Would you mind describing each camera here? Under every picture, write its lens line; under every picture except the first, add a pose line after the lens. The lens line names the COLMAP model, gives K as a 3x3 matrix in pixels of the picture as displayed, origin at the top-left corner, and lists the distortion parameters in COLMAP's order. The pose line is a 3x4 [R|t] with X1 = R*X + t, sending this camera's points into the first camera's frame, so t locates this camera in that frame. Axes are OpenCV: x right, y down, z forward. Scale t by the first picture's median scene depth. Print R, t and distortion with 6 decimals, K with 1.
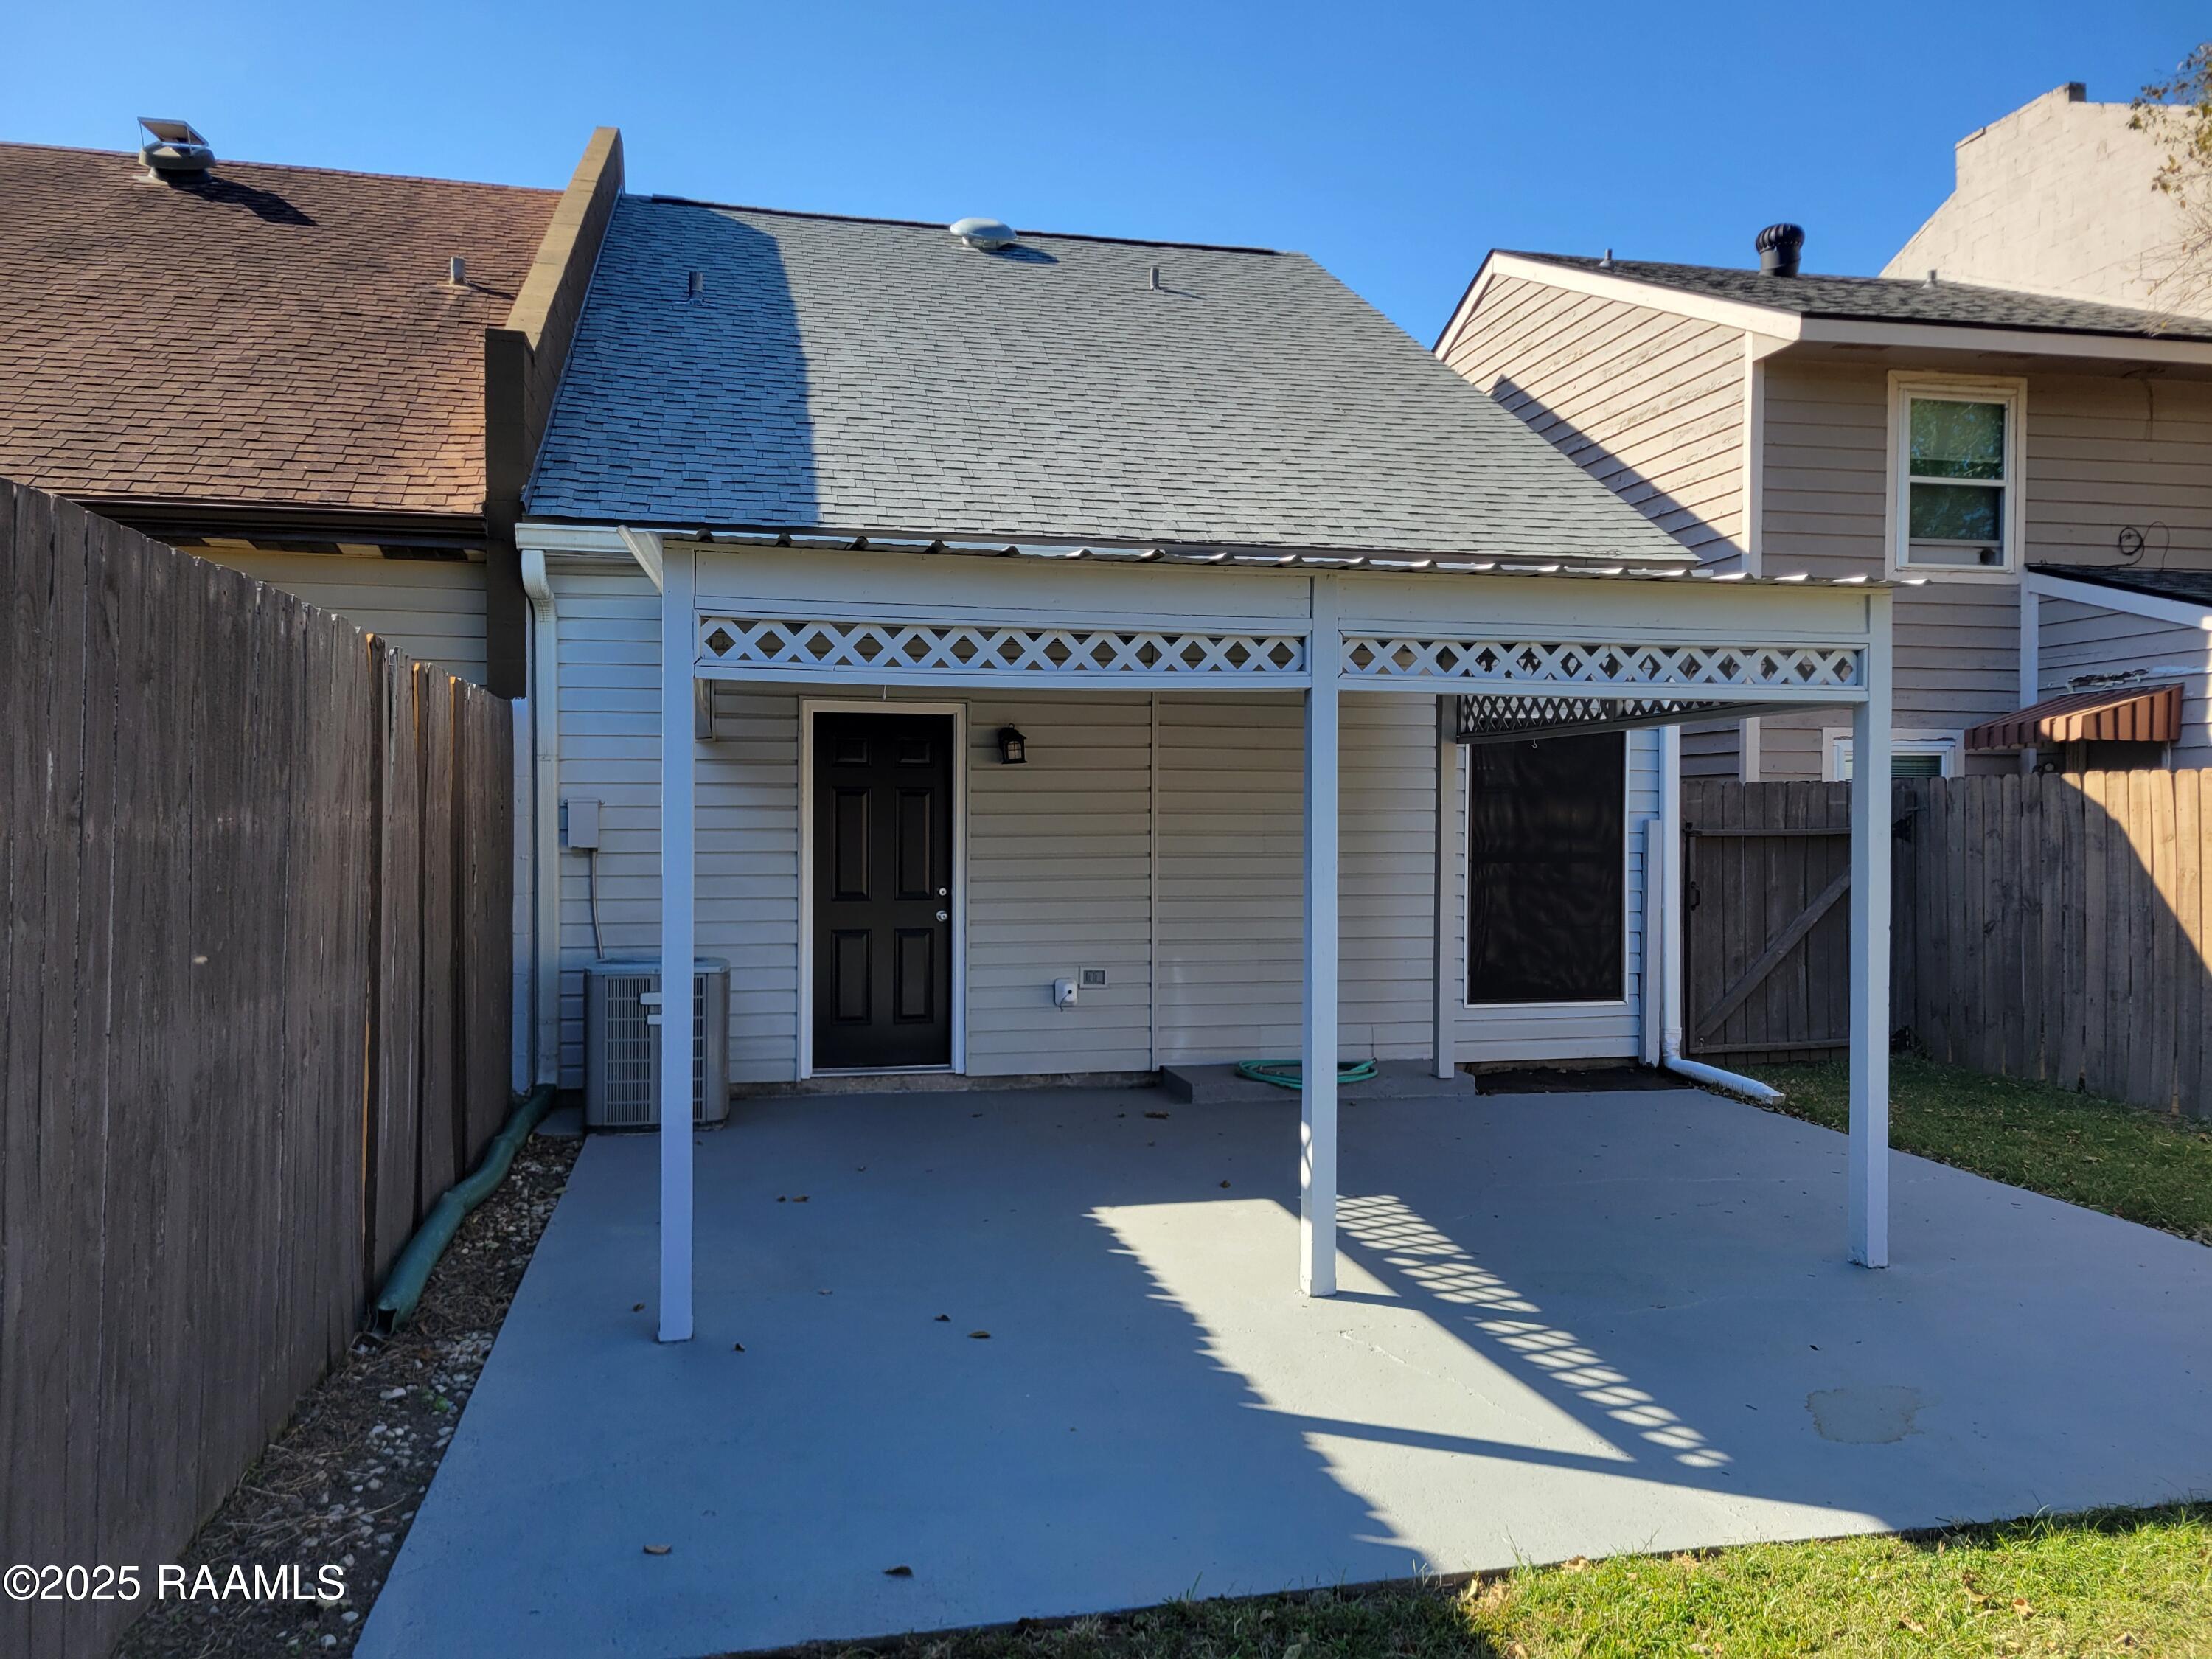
lens RADIAL K [[1659.8, 0, 1106.0], [0, 1659.8, 829.5], [0, 0, 1]] dist [0.005912, 0.001980]
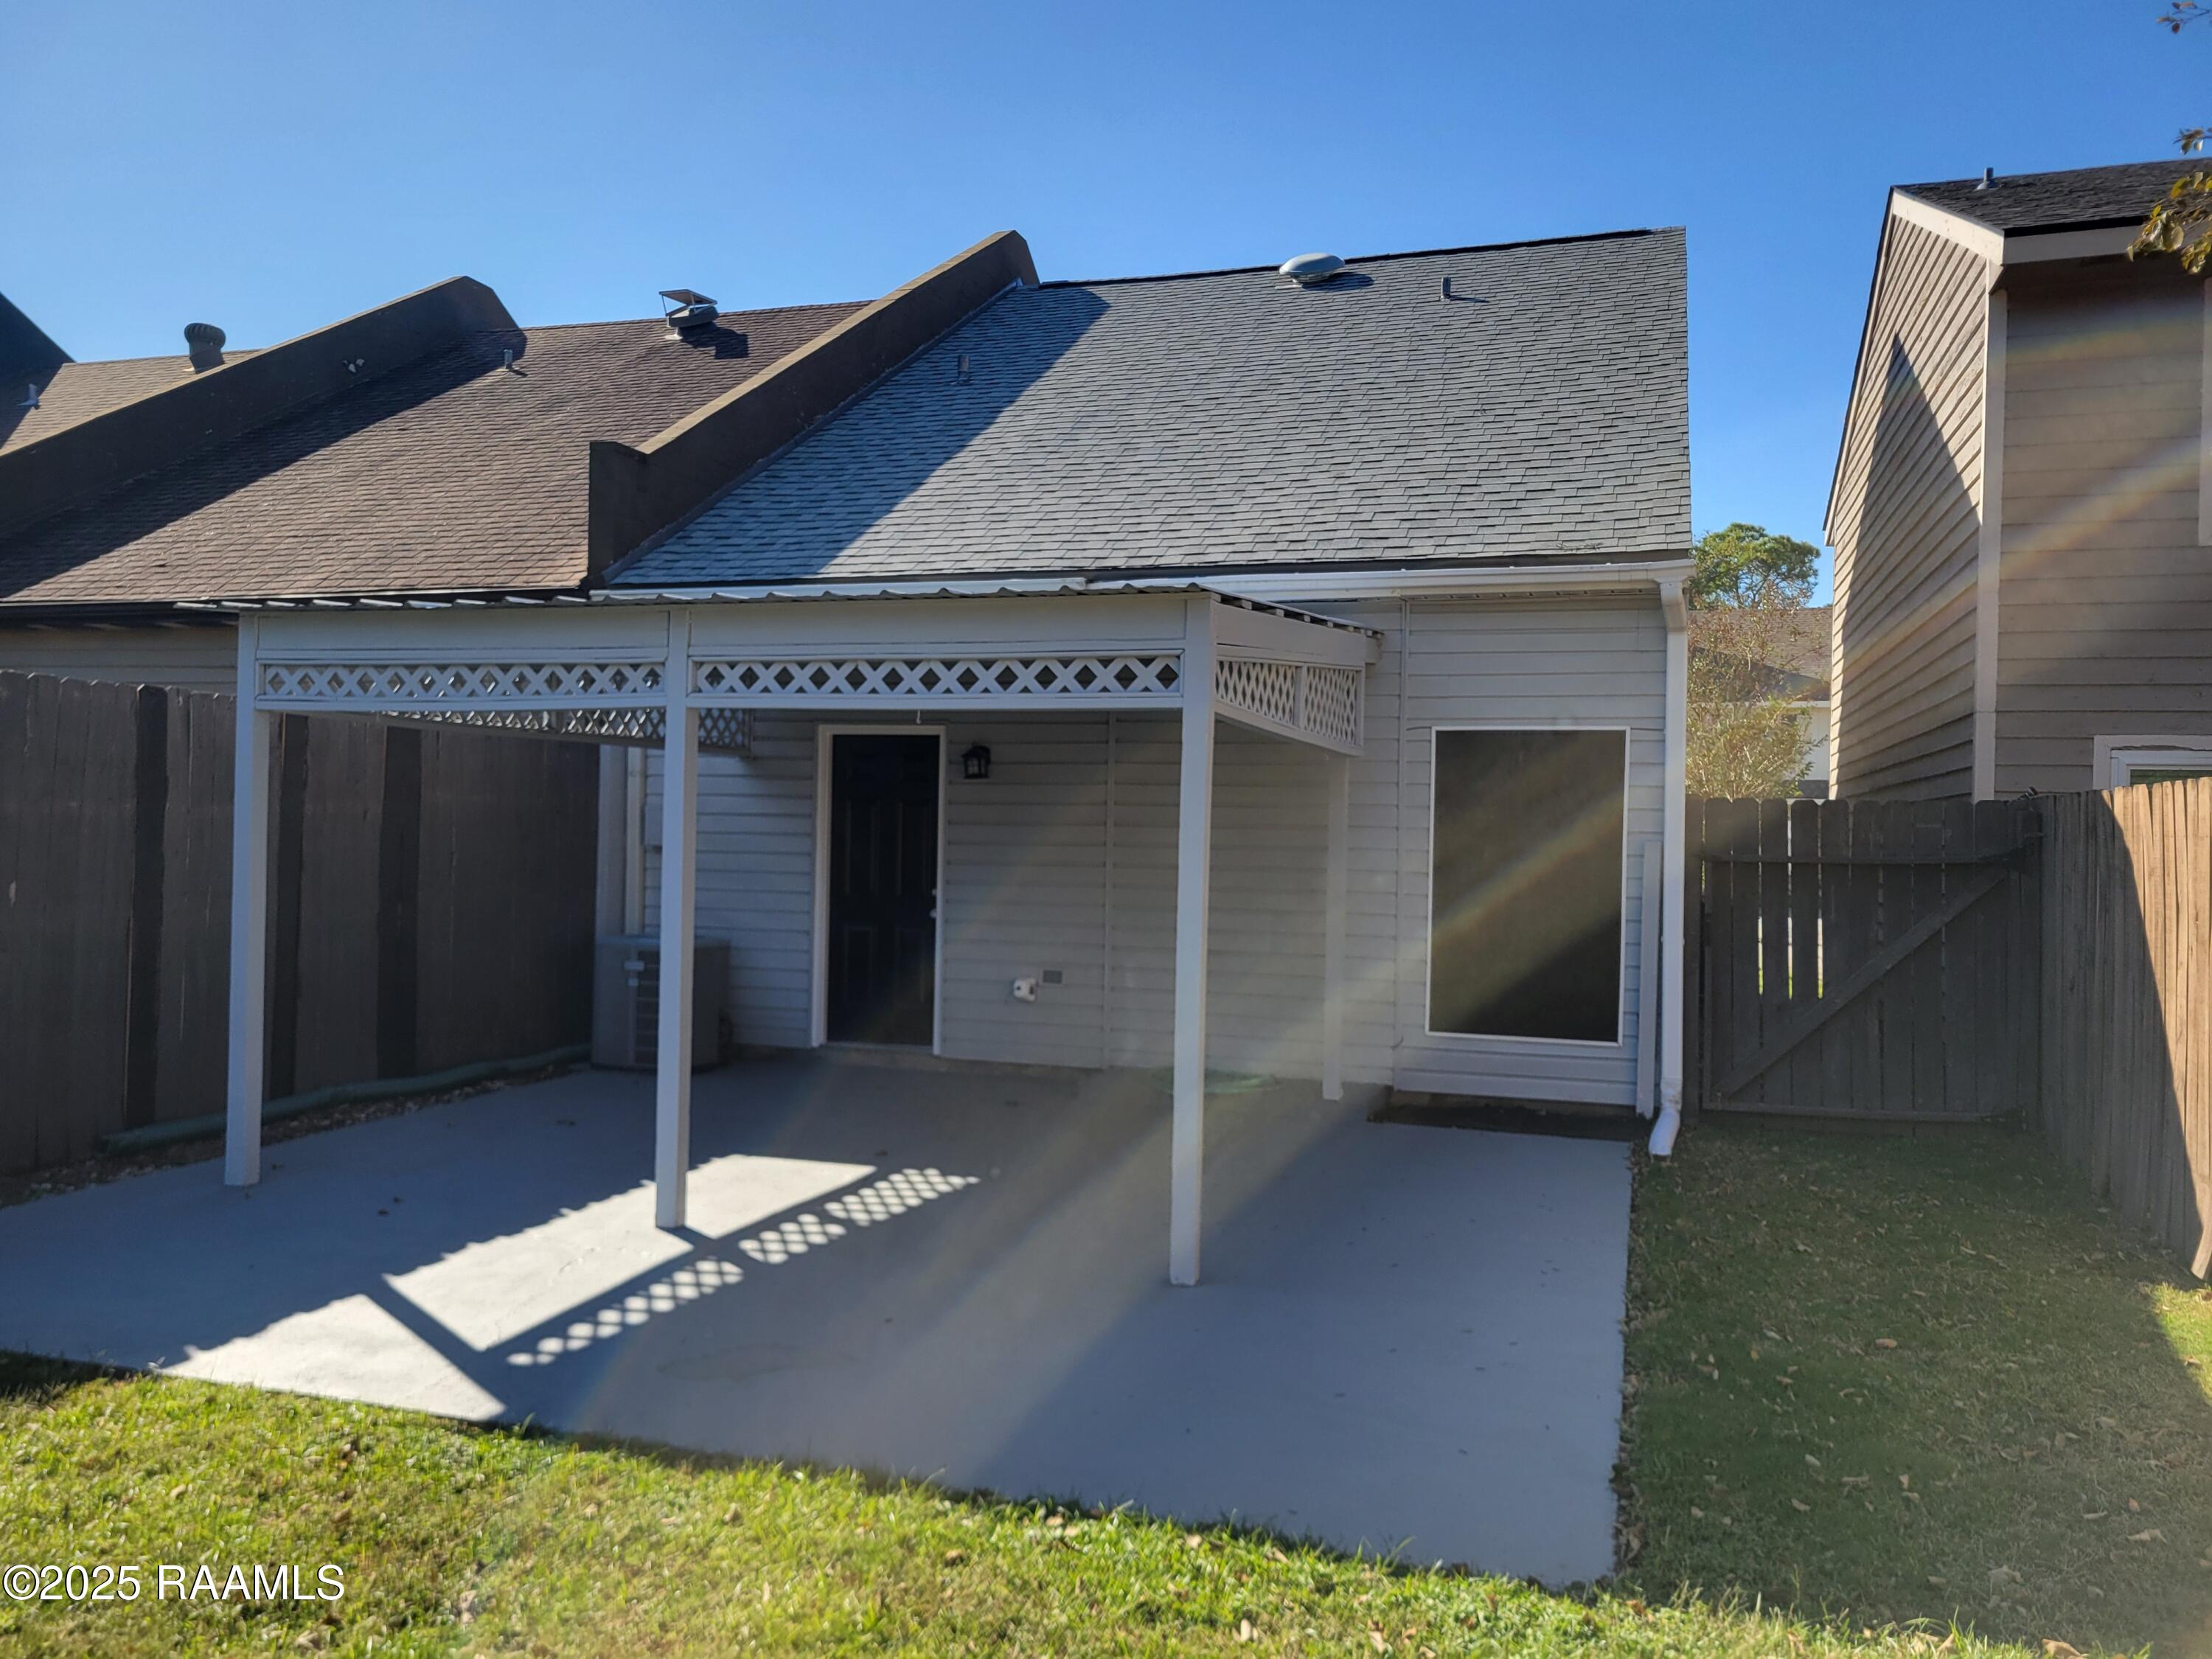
lens RADIAL K [[1658.3, 0, 1069.8], [0, 1658.3, 834.5], [0, 0, 1]] dist [0.005129, 0.000212]
pose [[0.853113, 0.015467, -0.521496, 0.576967], [-0.022765, 0.999712, -0.007592, 0.004826], [0.521229, 0.018349, 0.853220, 0.088513]]
